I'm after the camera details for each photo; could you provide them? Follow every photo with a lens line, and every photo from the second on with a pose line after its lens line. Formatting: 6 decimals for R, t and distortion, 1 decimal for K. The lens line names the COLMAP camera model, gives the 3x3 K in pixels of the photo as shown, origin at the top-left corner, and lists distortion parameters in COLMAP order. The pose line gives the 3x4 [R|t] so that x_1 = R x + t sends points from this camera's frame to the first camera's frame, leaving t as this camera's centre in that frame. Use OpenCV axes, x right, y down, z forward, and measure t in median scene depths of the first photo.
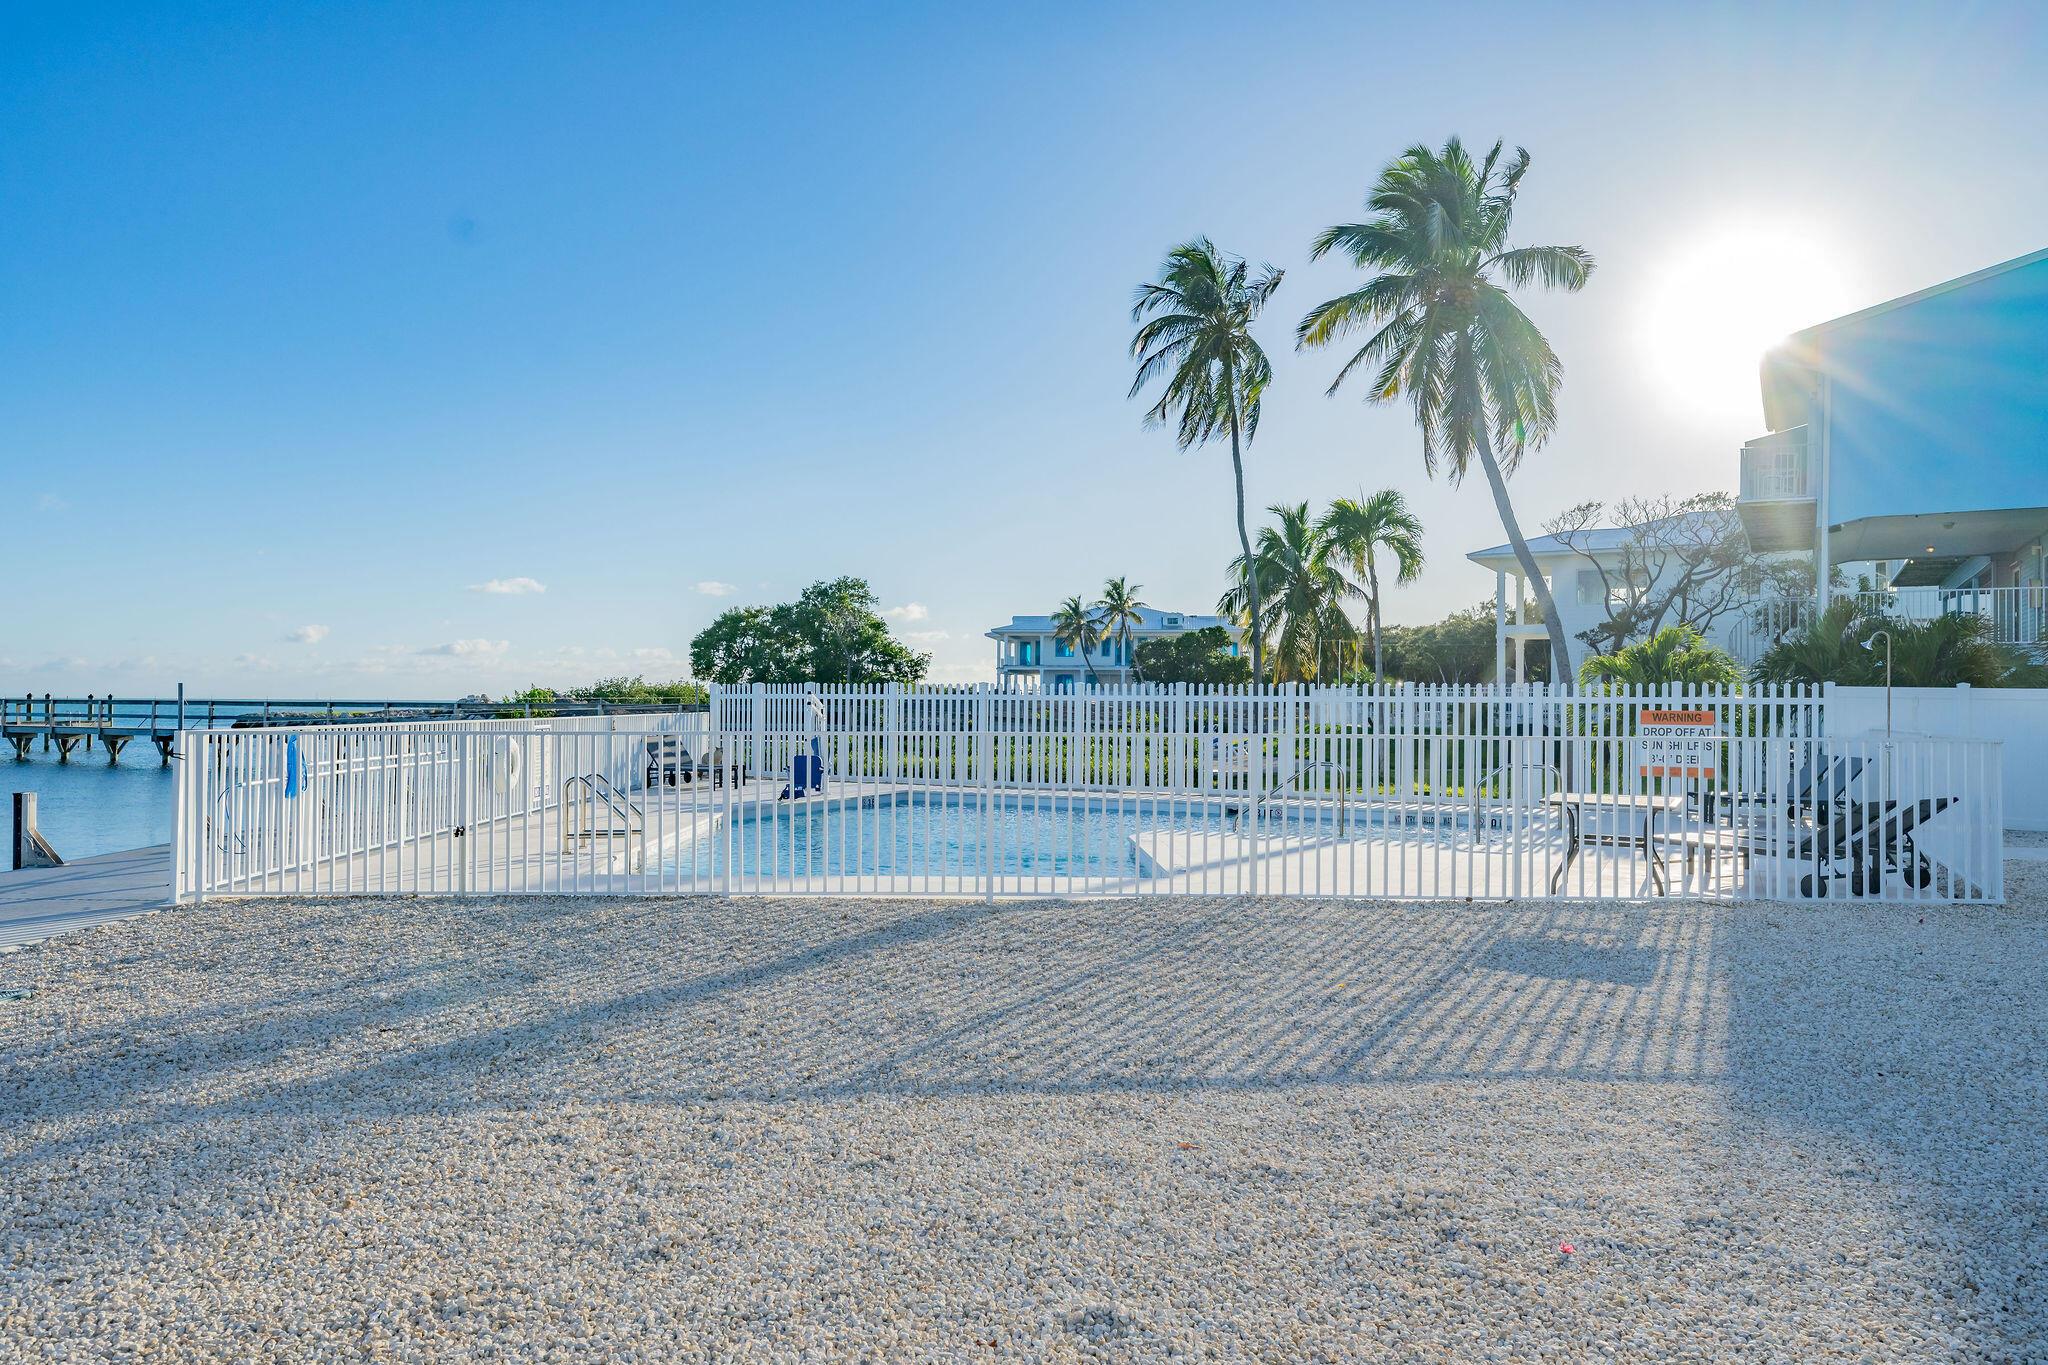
lens RADIAL K [[1366.7, 0, 1024.0], [0, 1366.7, 682.5], [0, 0, 1]] dist [0.002109, -0.000631]
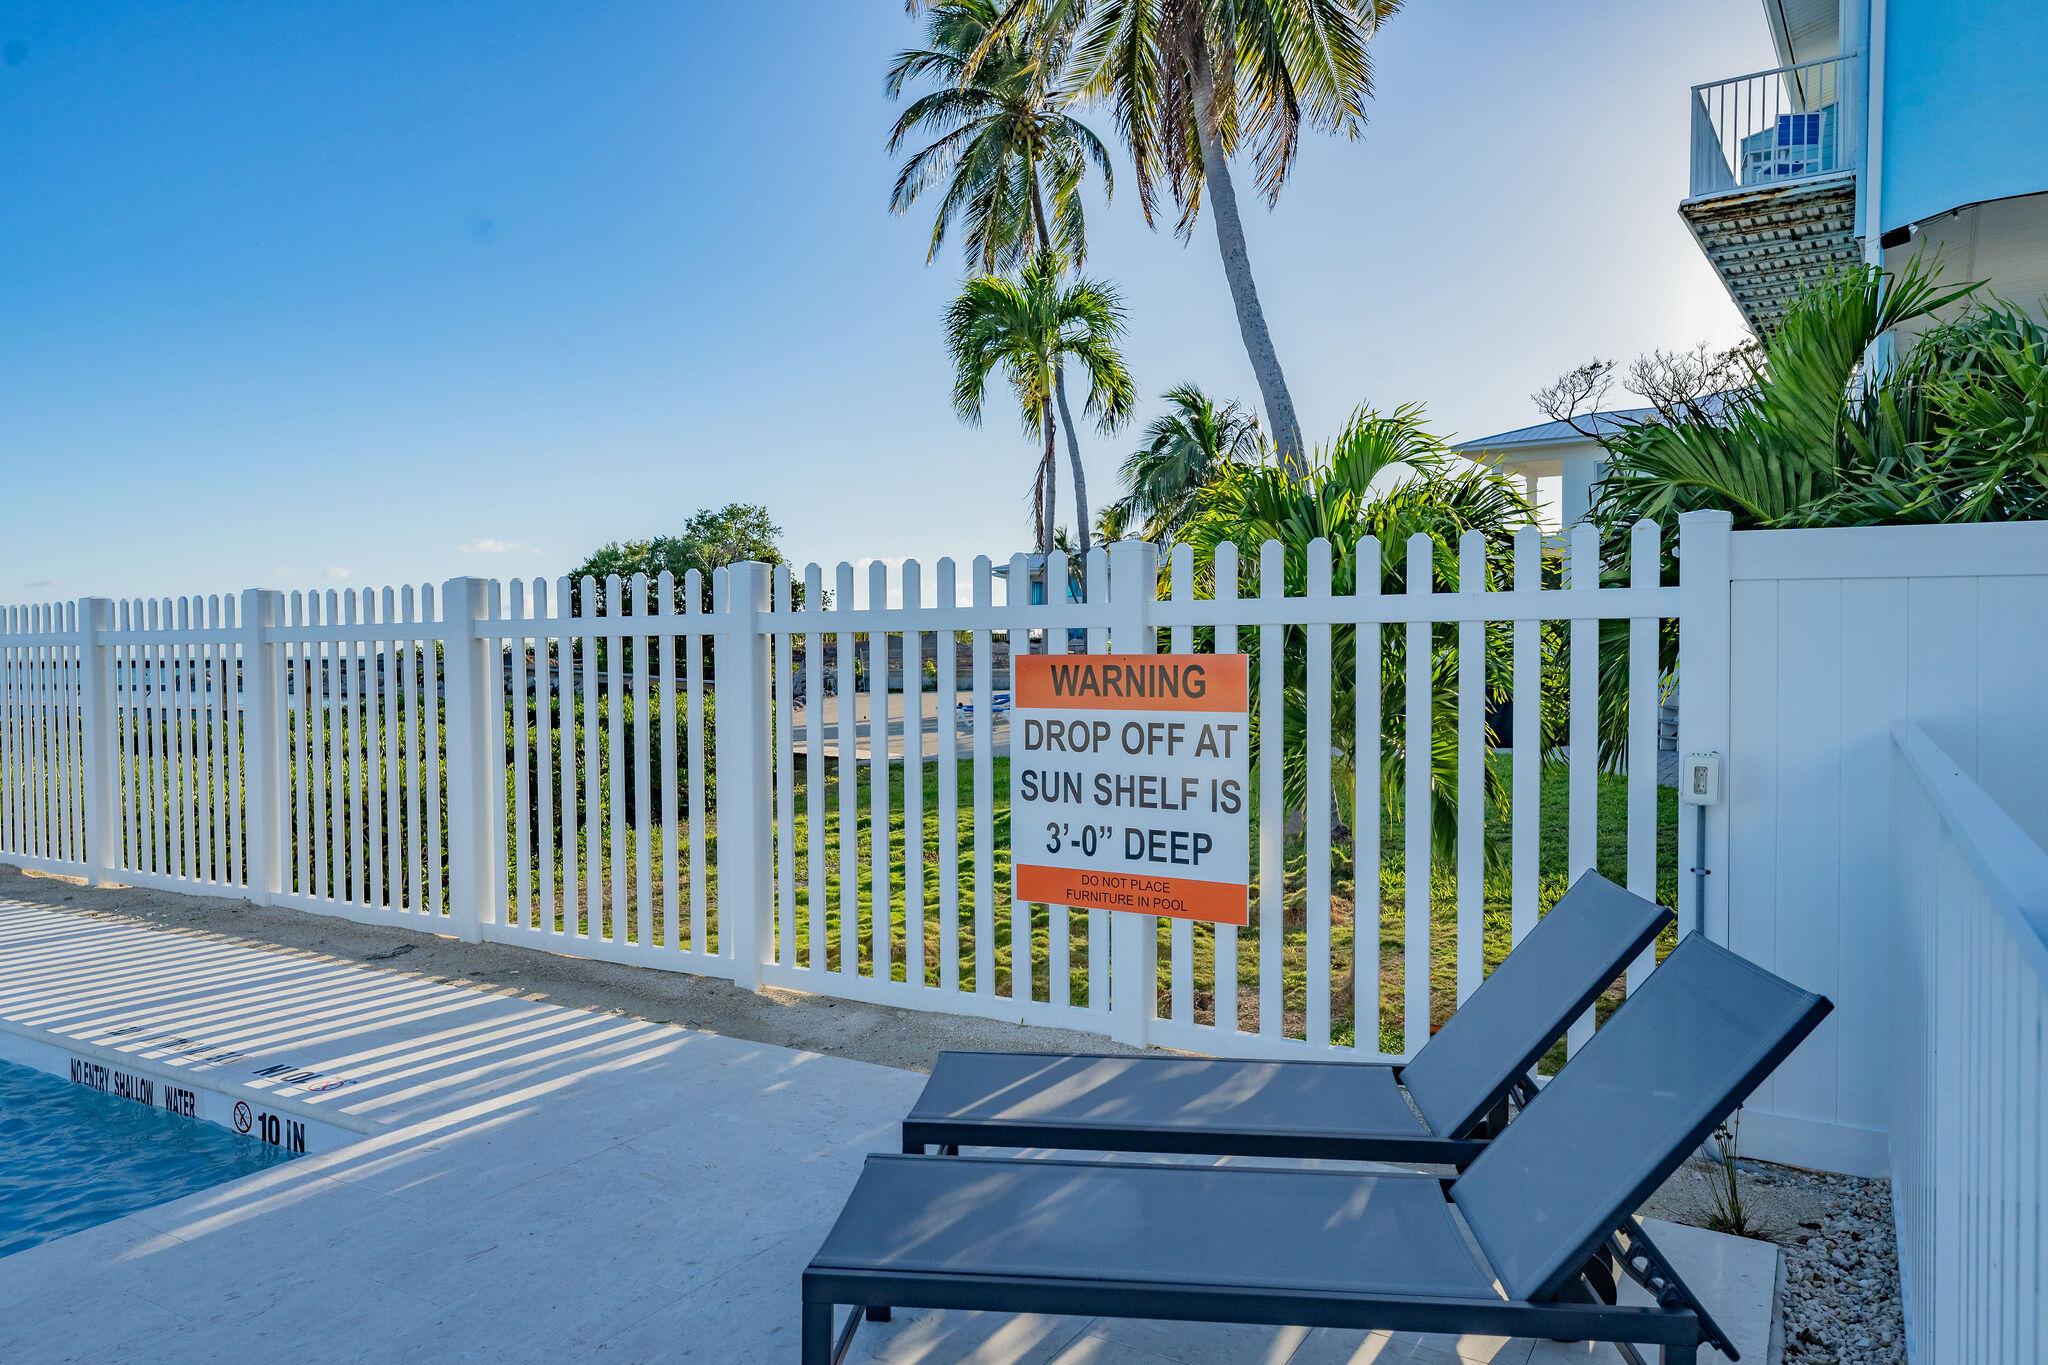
lens RADIAL K [[1366.7, 0, 1024.0], [0, 1366.7, 682.5], [0, 0, 1]] dist [0.002109, -0.000631]
pose [[0.997424, -0.010795, -0.070916, 0.193047], [0.013526, 0.999181, 0.038148, 0.006467], [0.070446, -0.039009, 0.996753, 0.301976]]
